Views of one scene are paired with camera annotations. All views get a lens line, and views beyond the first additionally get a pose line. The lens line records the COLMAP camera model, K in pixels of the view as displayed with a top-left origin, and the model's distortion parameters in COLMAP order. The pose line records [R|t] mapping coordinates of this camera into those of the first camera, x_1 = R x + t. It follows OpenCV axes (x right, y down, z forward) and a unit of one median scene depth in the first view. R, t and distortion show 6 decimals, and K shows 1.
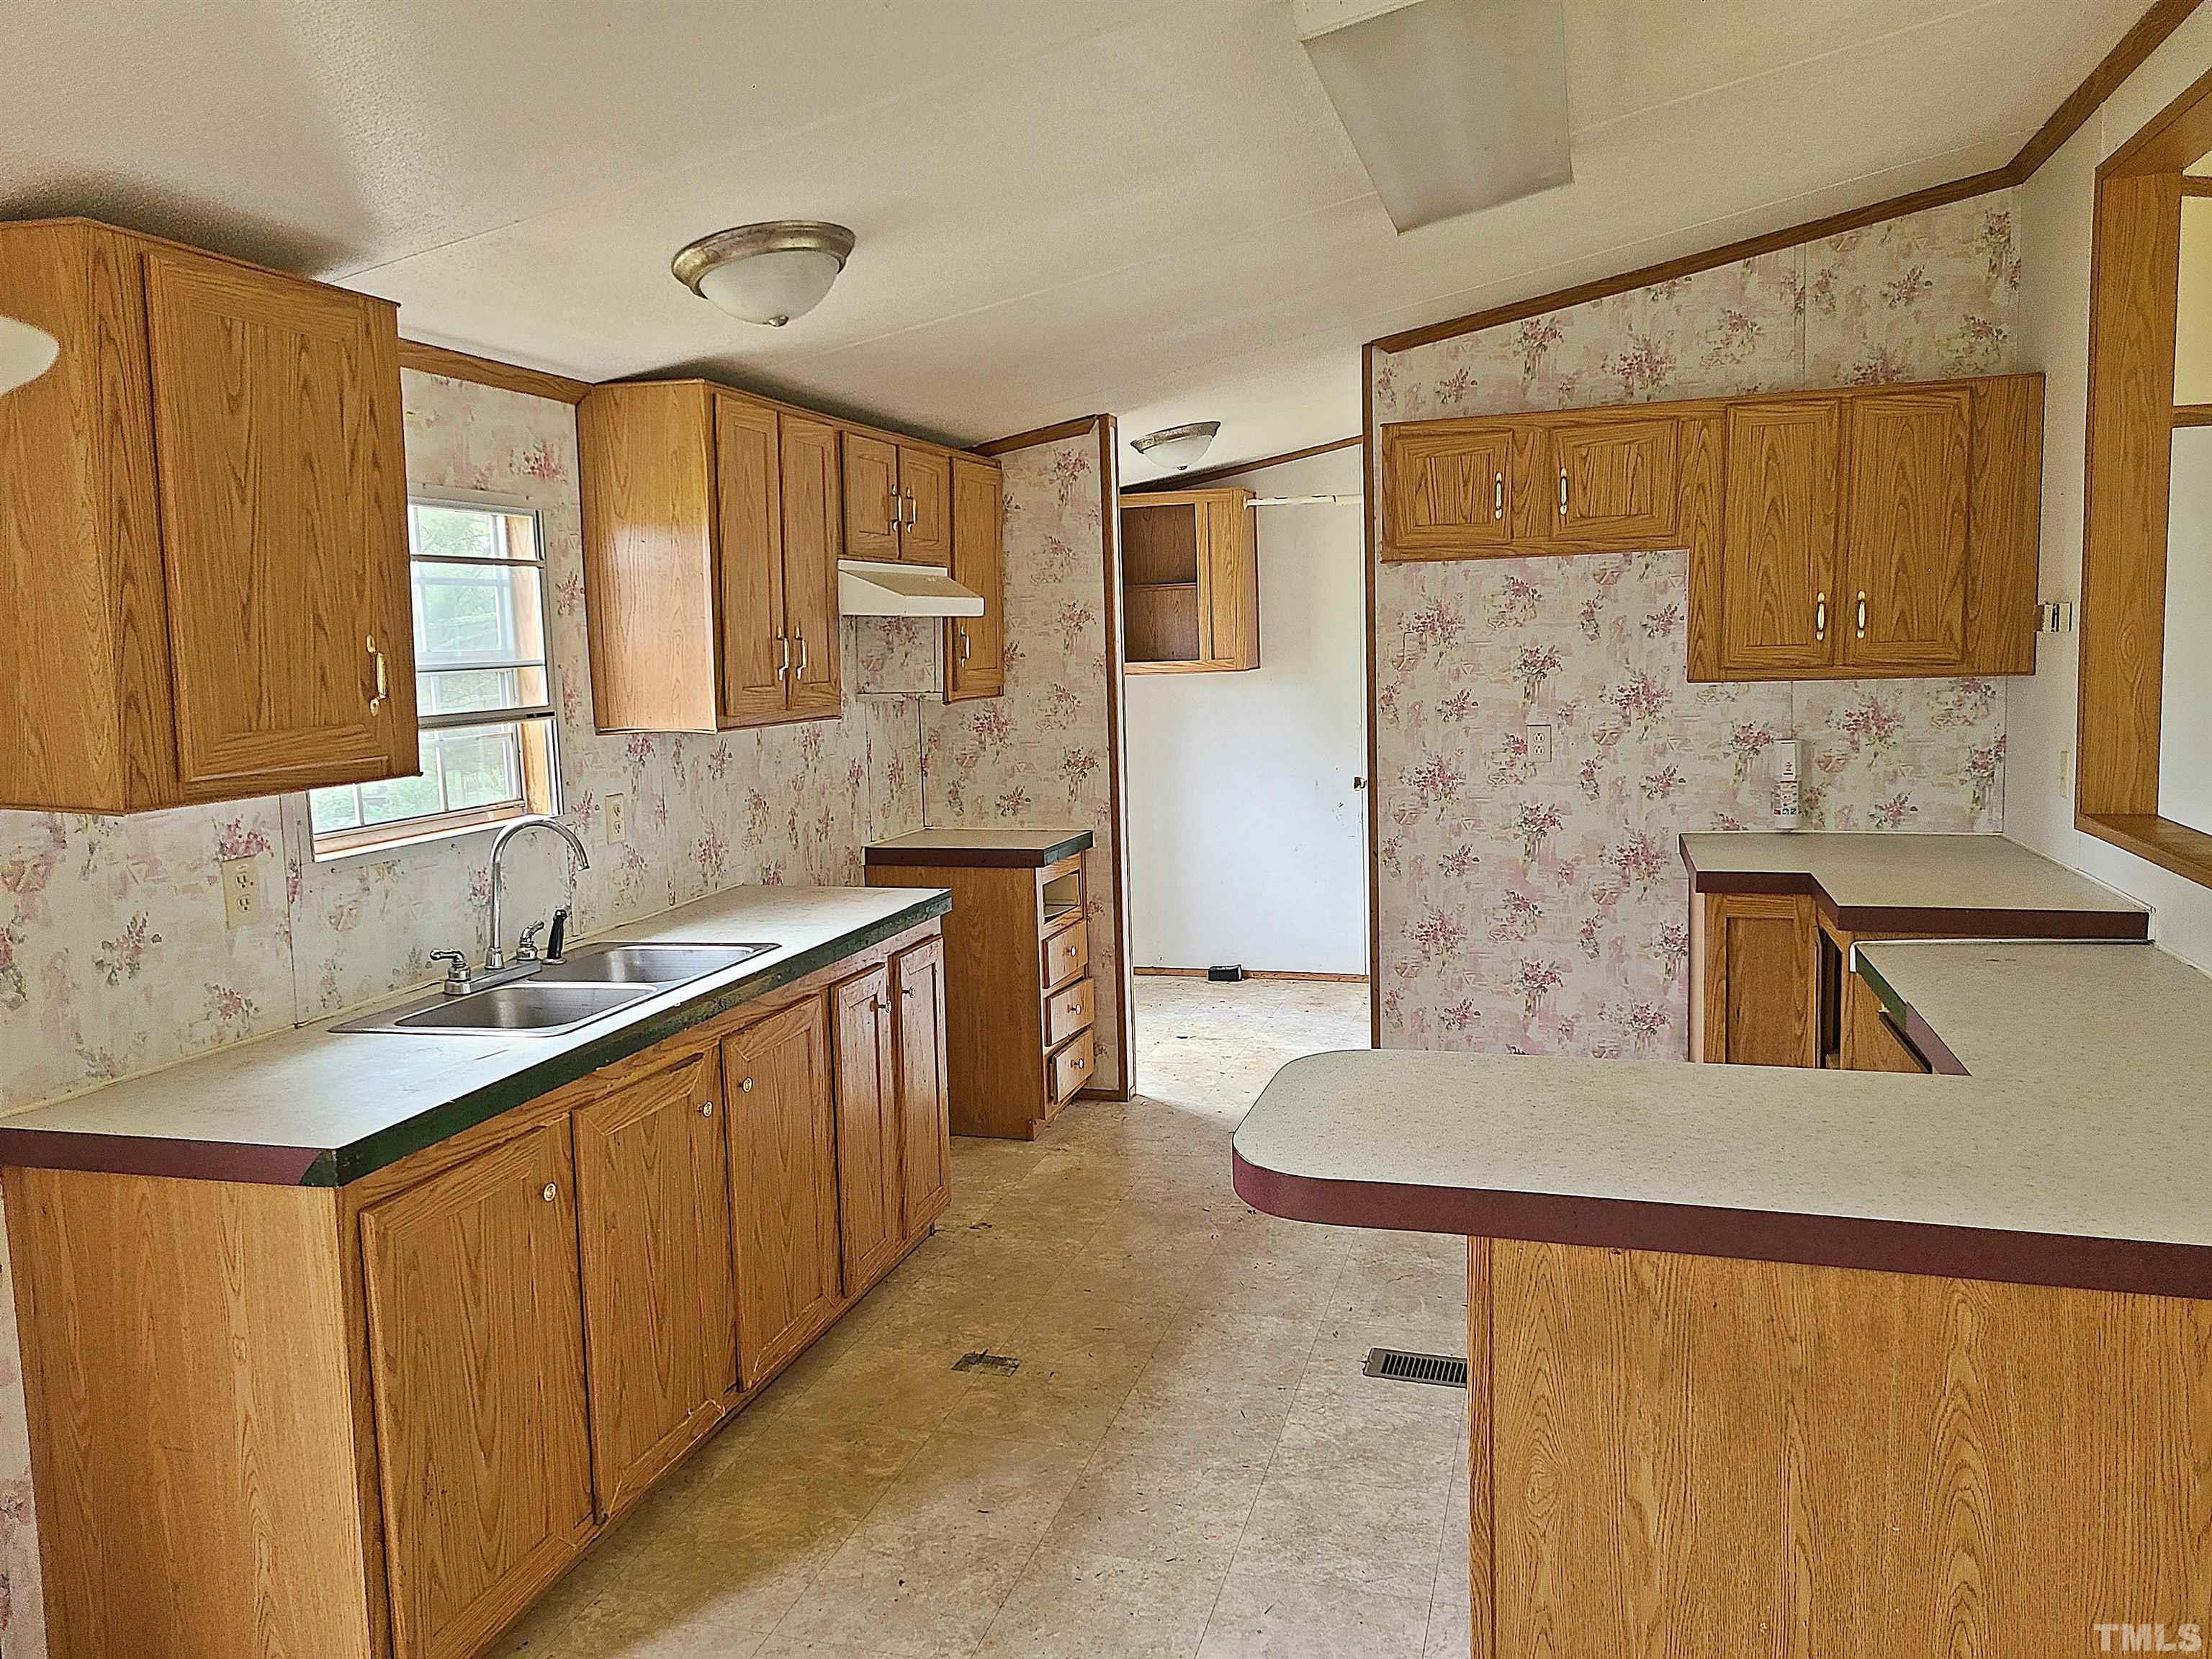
lens RADIAL K [[1644.3, 0, 1057.7], [0, 1644.3, 826.5], [0, 0, 1]] dist [0.041910, -0.029097]
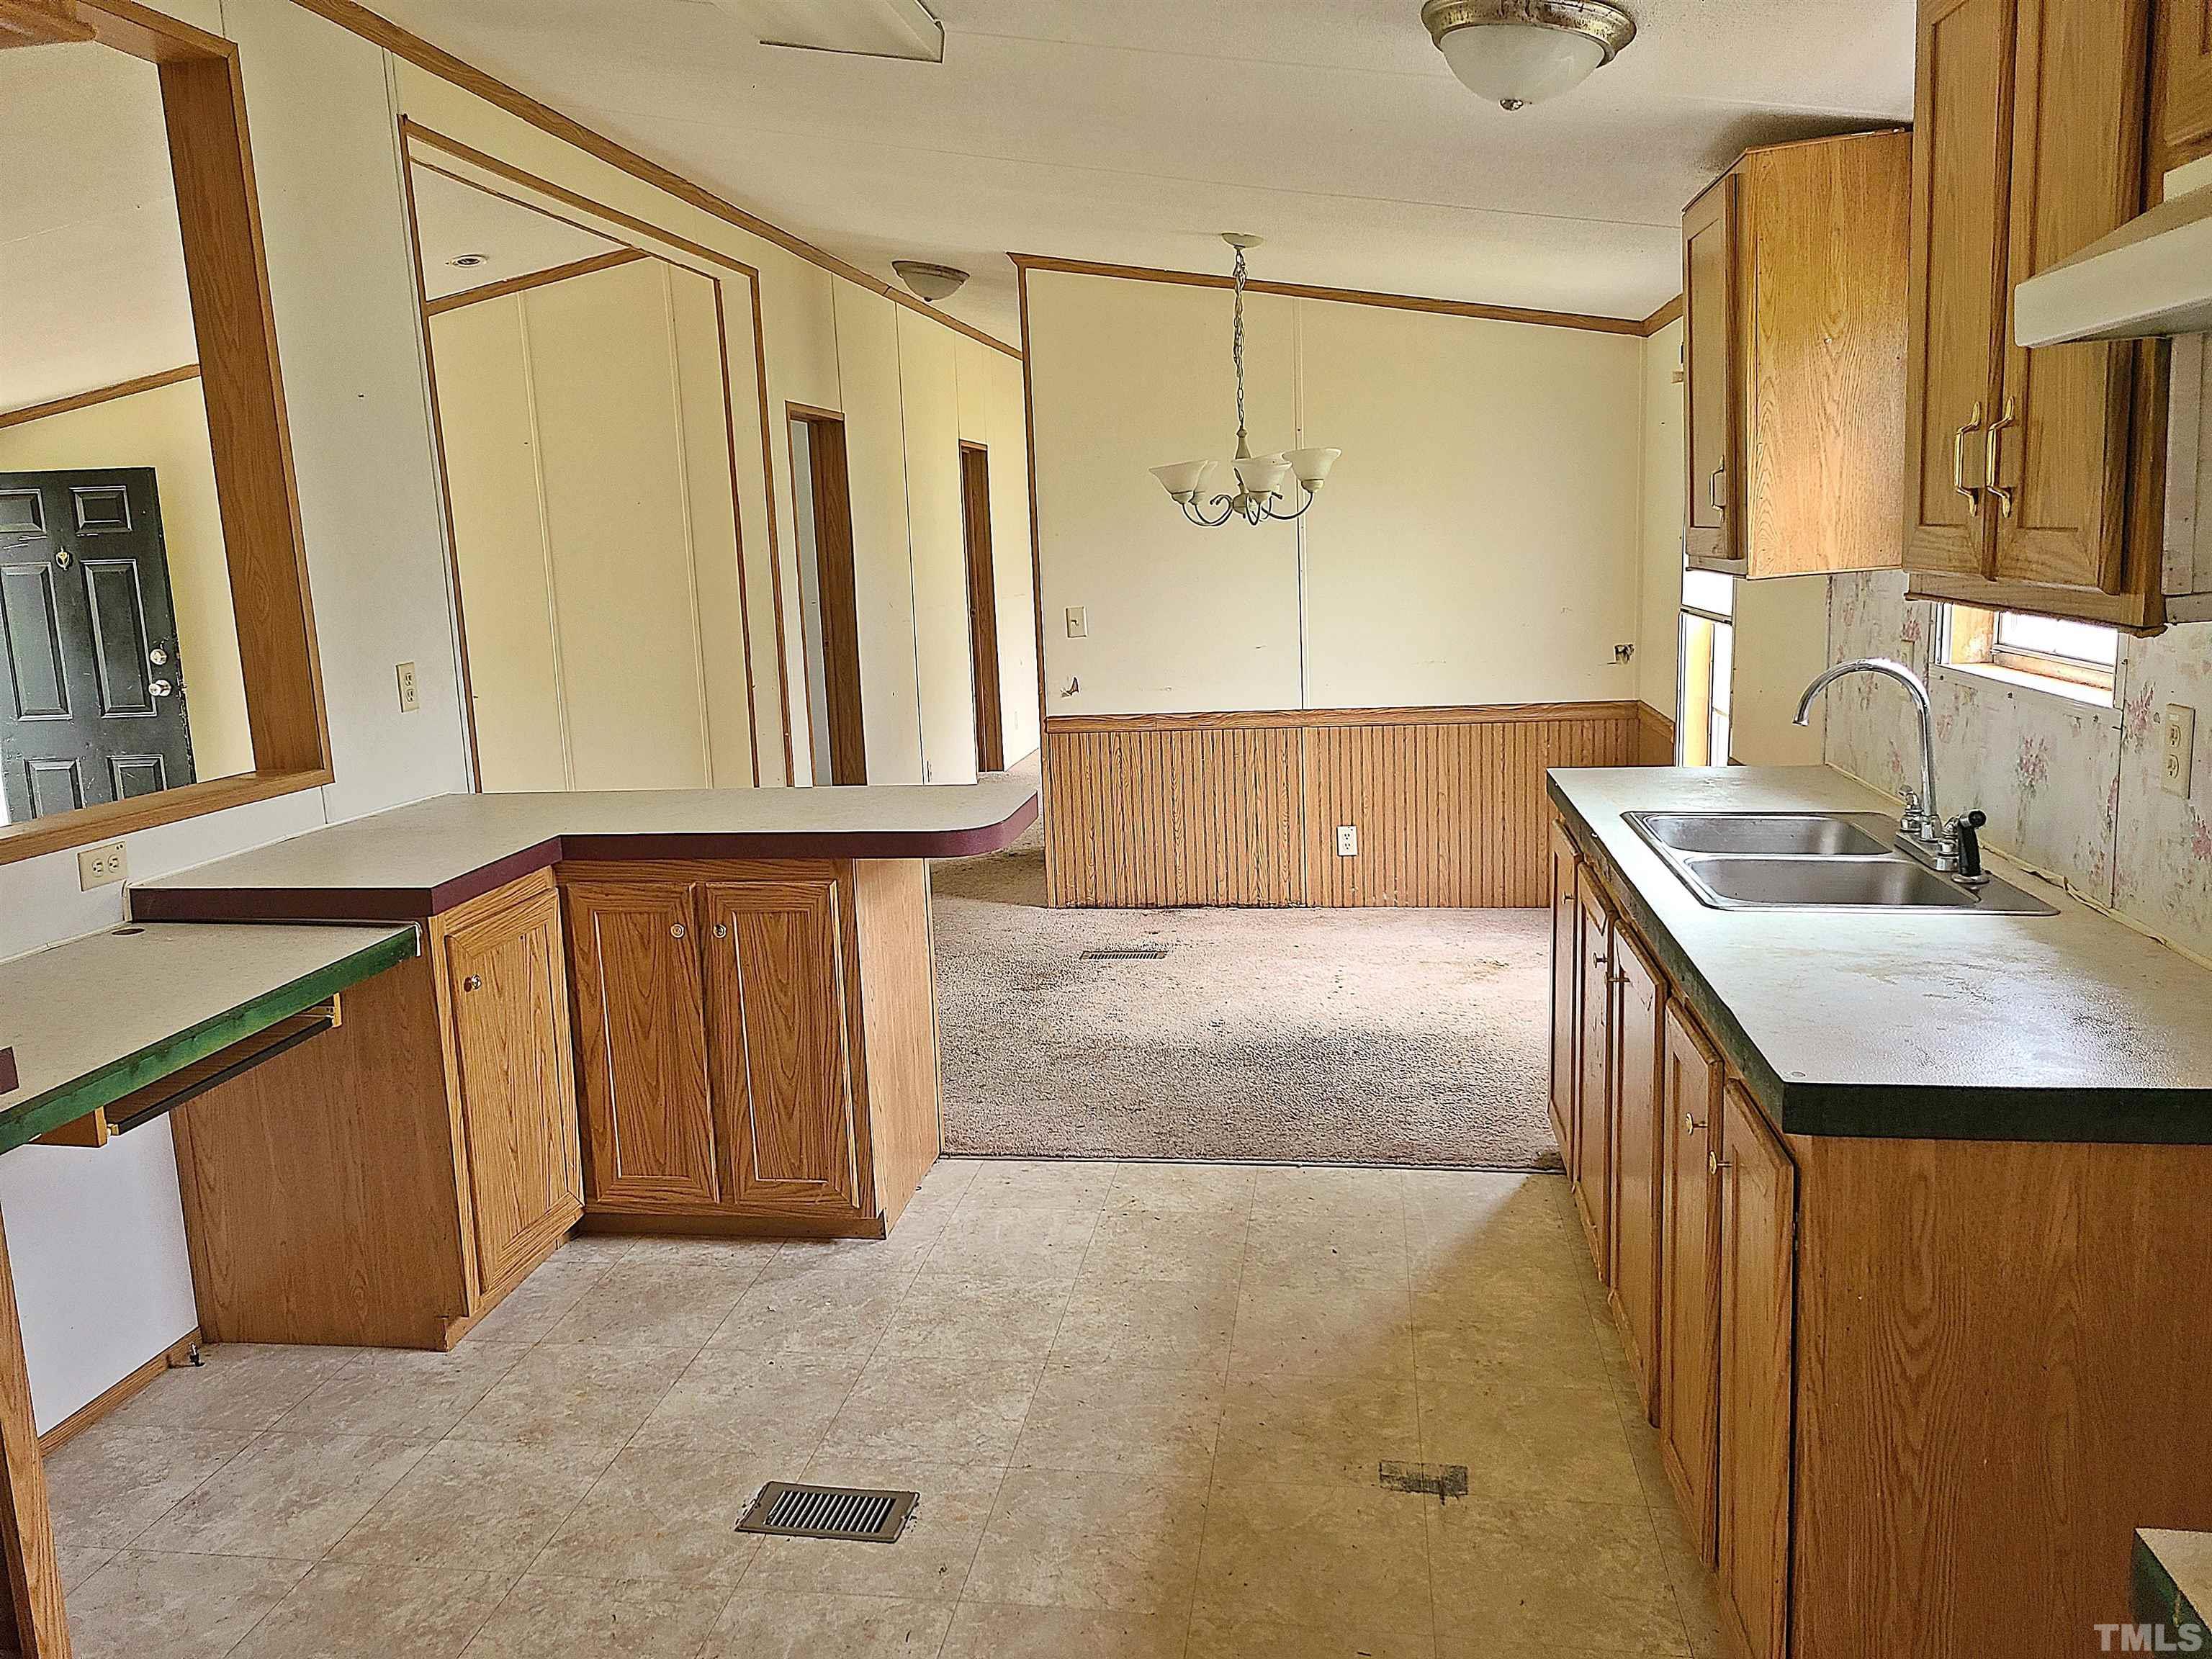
lens RADIAL K [[1644.3, 0, 1094.8], [0, 1644.3, 818.5], [0, 0, 1]] dist [0.041910, -0.029097]
pose [[-0.984928, 0.097051, -0.143172, 0.225131], [0.052596, 0.956599, 0.286622, -0.217923], [0.164775, 0.274772, -0.947285, 2.011807]]
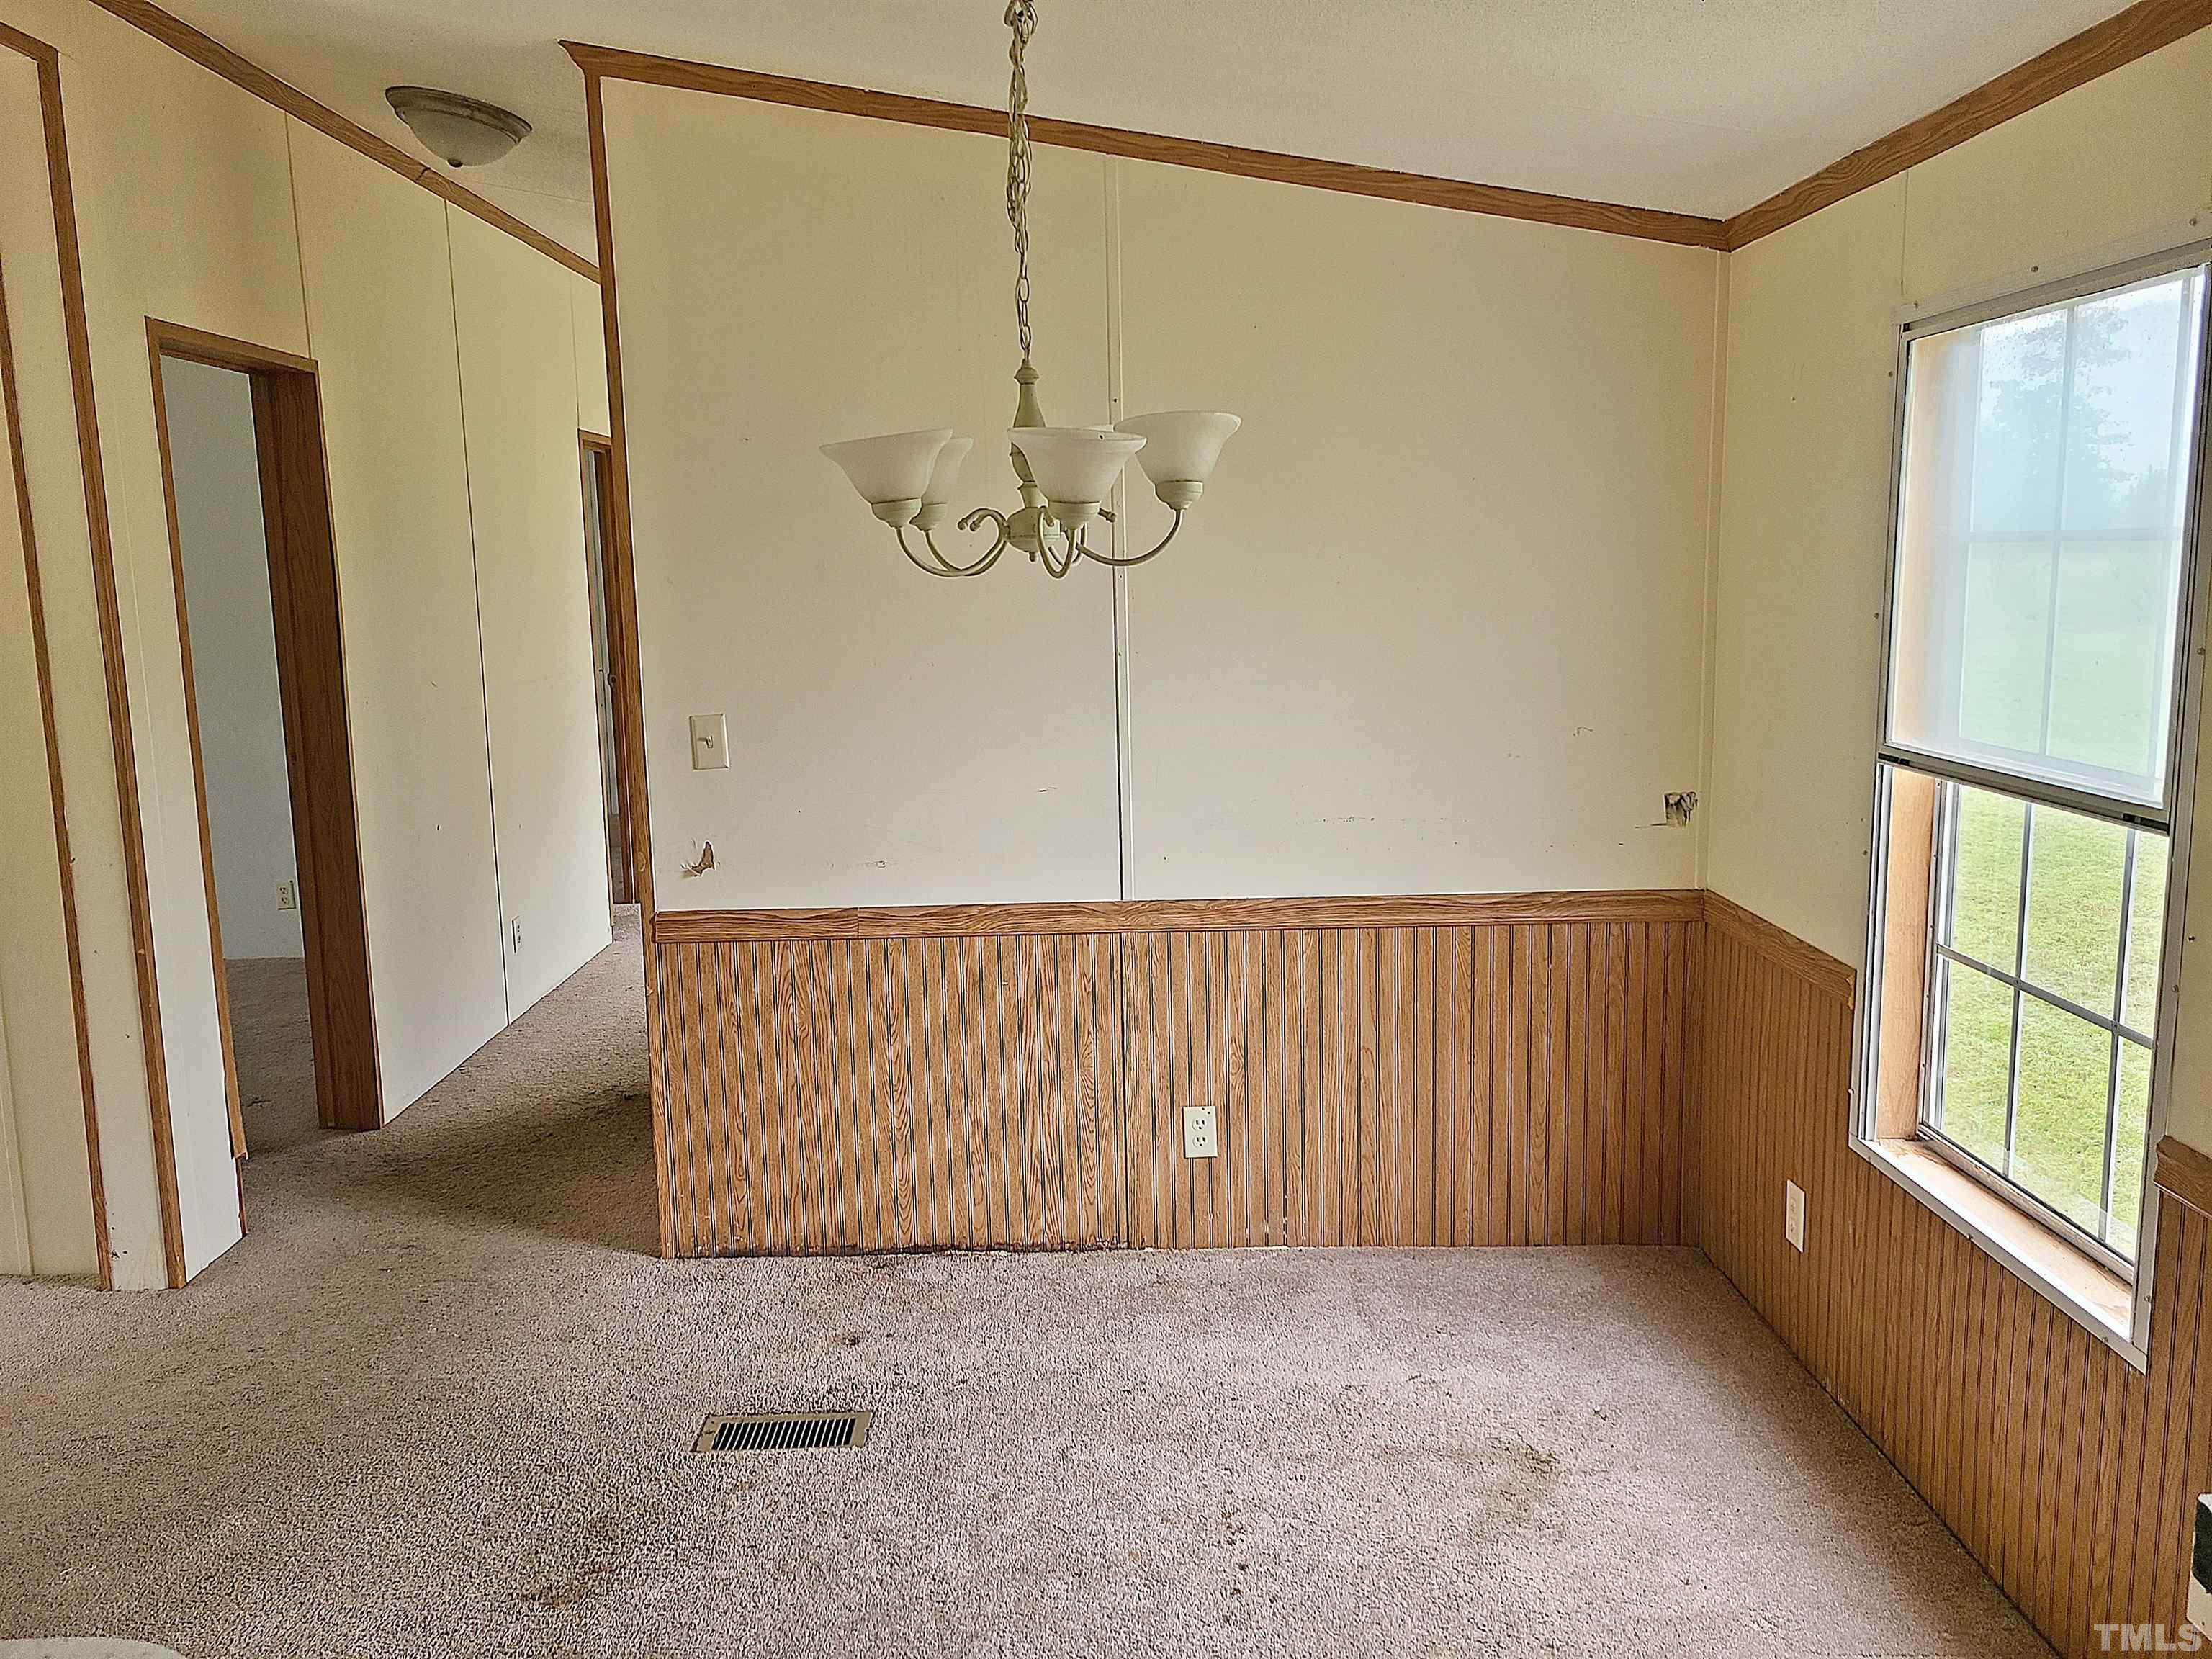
lens RADIAL K [[1644.3, 0, 1082.4], [0, 1644.3, 821.3], [0, 0, 1]] dist [0.041910, -0.029097]
pose [[-0.950880, 0.099443, -0.293154, -0.000531], [0.015518, 0.961120, 0.275694, -0.105839], [0.309172, 0.257603, -0.915453, 1.011573]]
